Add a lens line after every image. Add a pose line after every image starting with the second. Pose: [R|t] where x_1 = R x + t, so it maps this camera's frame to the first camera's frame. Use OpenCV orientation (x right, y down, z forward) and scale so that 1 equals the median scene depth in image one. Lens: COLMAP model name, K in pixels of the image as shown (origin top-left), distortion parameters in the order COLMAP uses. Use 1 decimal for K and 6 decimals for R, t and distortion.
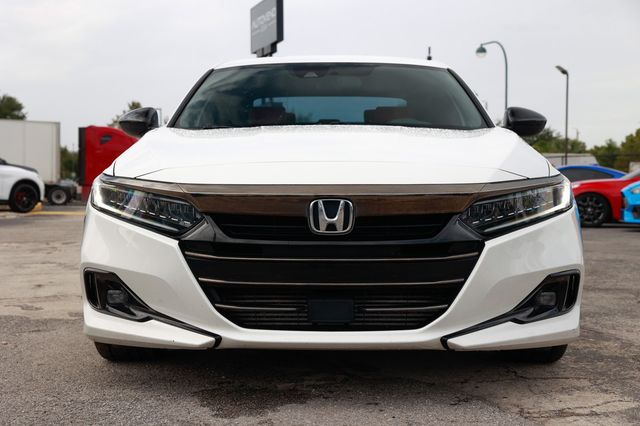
lens RADIAL K [[929.5, 0, 318.8], [0, 929.5, 212.9], [0, 0, 1]] dist [0.155040, 0.000000]
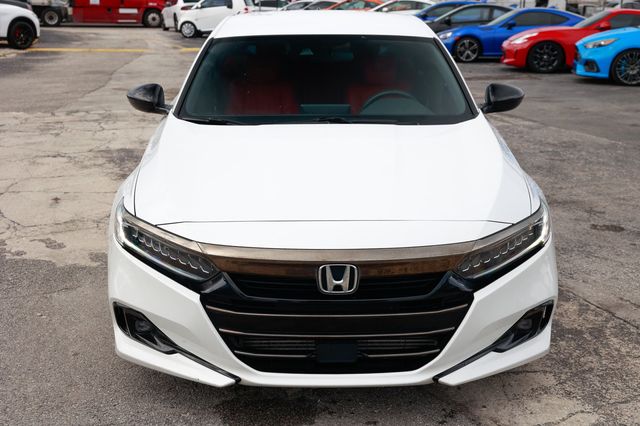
lens RADIAL K [[837.3, 0, 319.9], [0, 837.3, 213.9], [0, 0, 1]] dist [0.094135, 0.000000]
pose [[0.999548, -0.009310, 0.028596, -0.032602], [0.002791, 0.975487, 0.220039, -0.265569], [-0.029944, -0.219859, 0.975072, 0.040118]]
